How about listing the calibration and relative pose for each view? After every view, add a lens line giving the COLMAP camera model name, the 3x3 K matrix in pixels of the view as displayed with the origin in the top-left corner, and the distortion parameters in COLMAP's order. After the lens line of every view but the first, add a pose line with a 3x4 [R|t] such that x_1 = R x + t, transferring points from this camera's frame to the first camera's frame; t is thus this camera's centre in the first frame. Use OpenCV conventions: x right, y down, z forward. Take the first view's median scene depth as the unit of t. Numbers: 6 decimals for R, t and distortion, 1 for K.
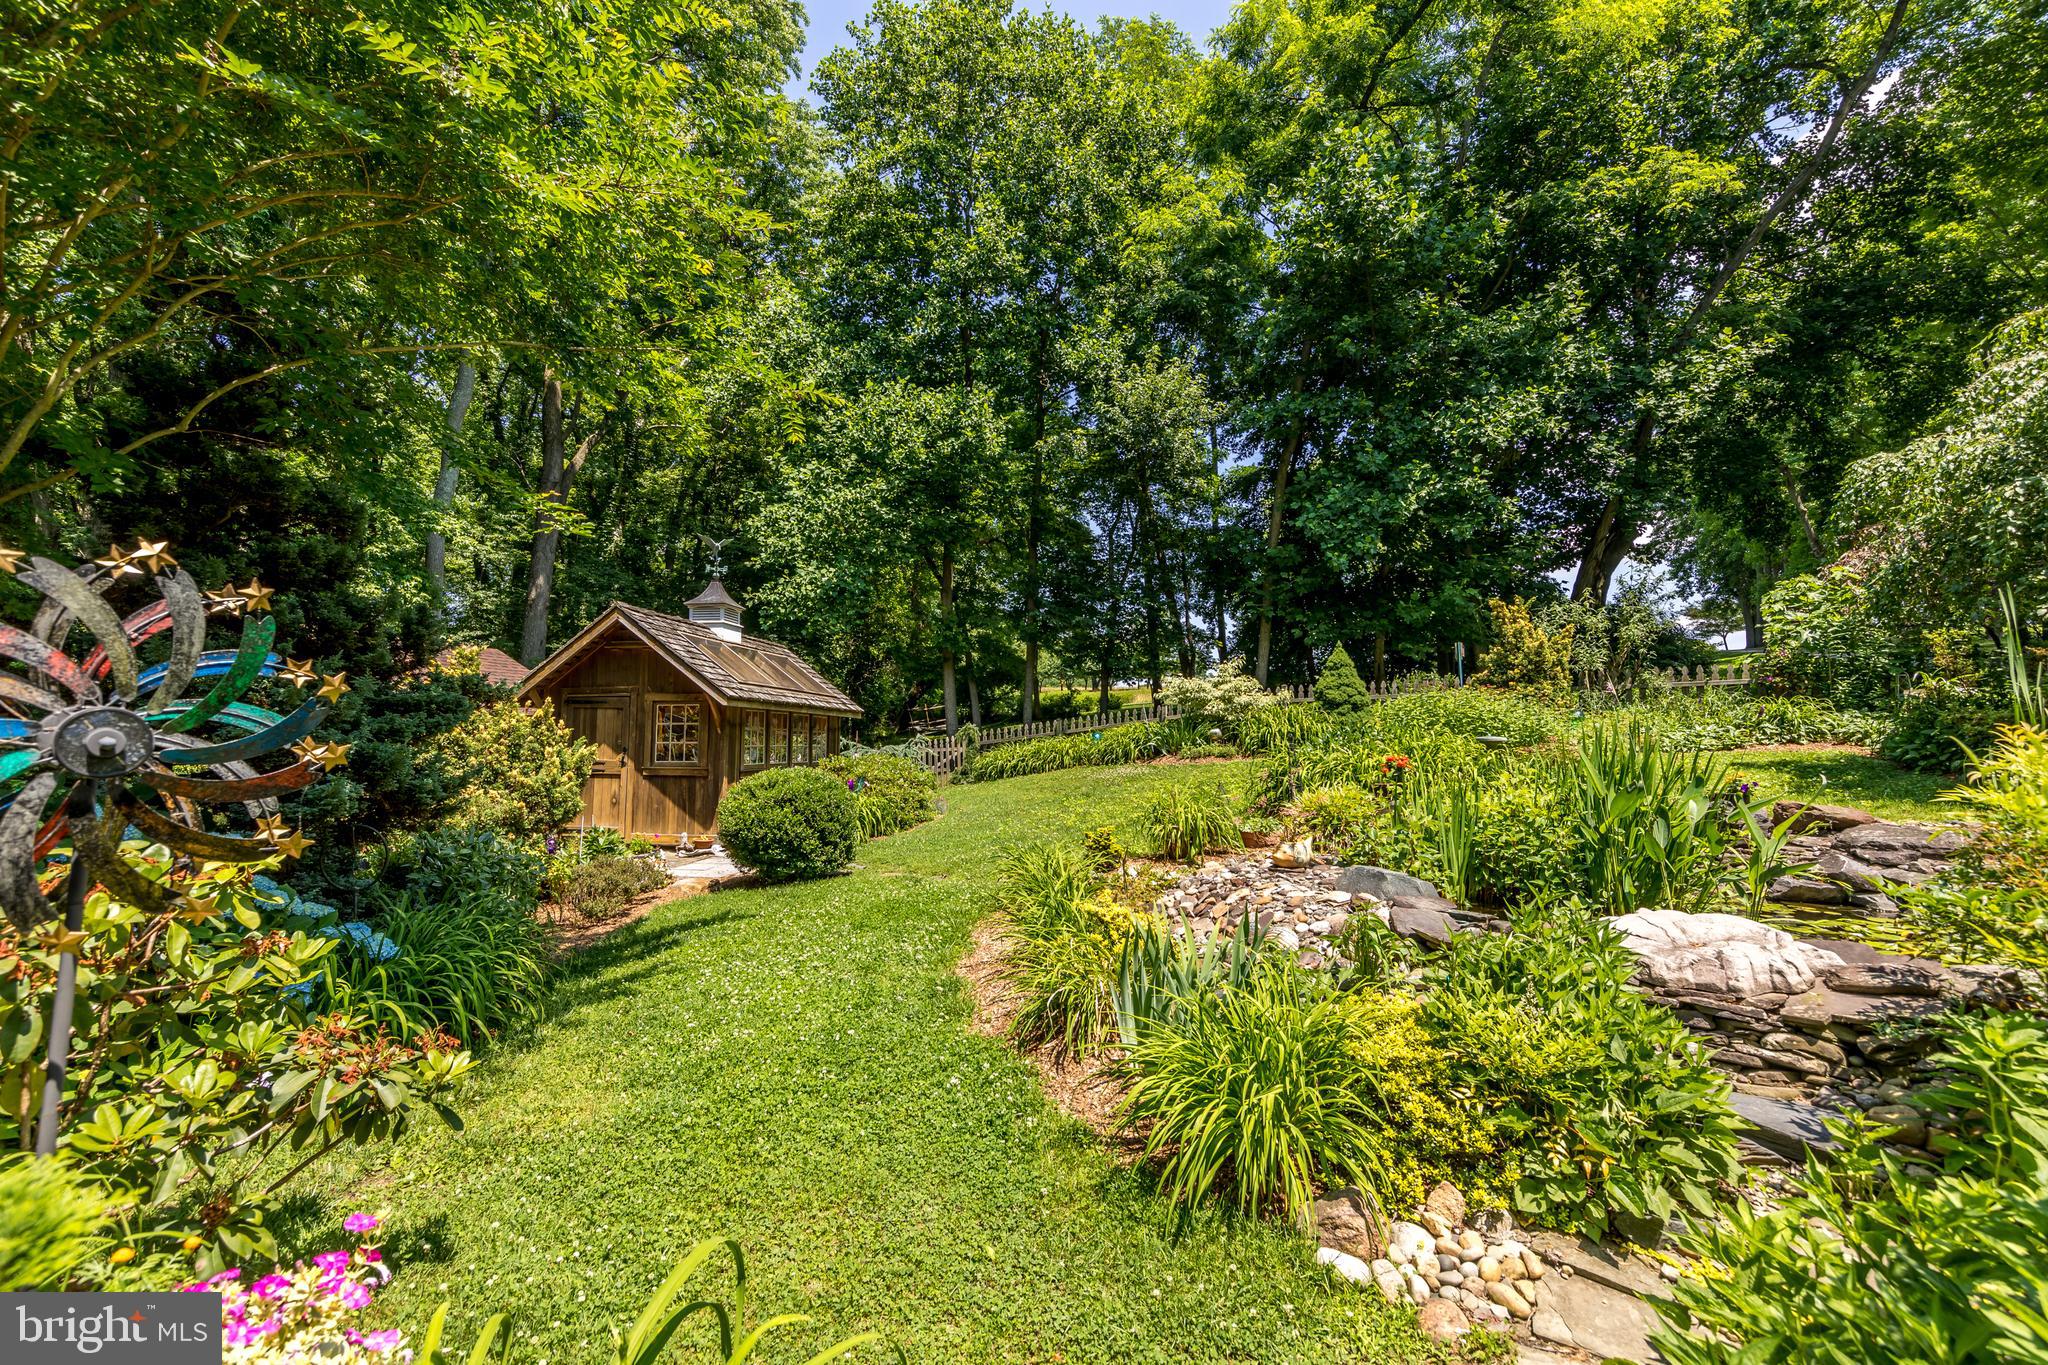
lens RADIAL K [[875.3, 0, 1020.5], [0, 875.3, 682.0], [0, 0, 1]] dist [0.000532, 0.000059]
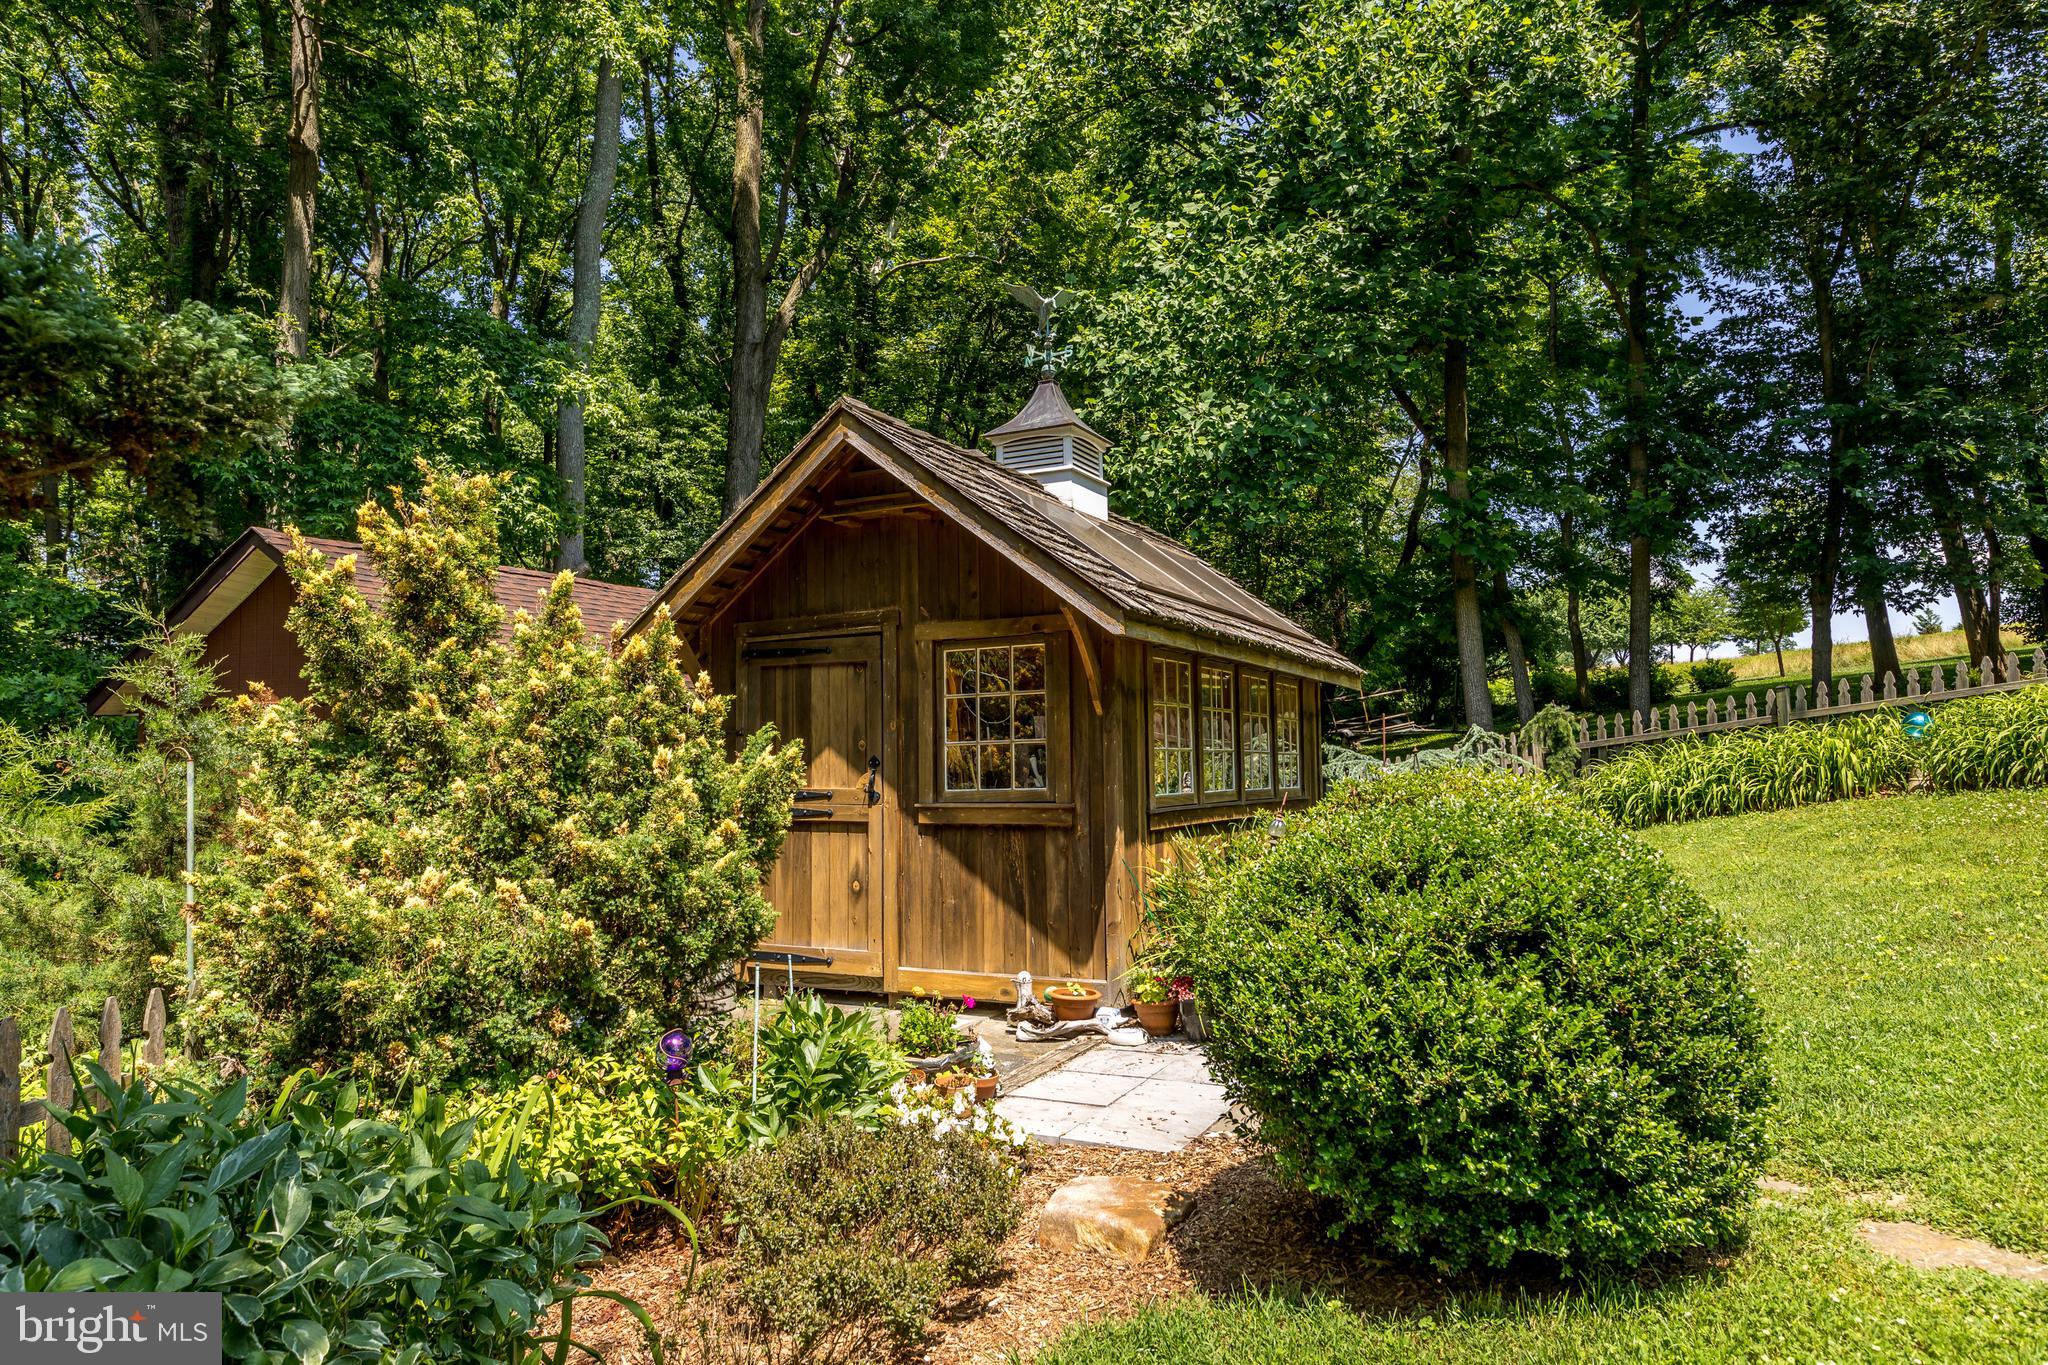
lens RADIAL K [[1267.9, 0, 1024.5], [0, 1267.9, 685.7], [0, 0, 1]] dist [0.001805, 0.000568]
pose [[0.952714, -0.038725, -0.301392, -0.203551], [0.040393, 0.999184, -0.000697, 0.044309], [0.301173, -0.011510, 0.953500, 0.452043]]
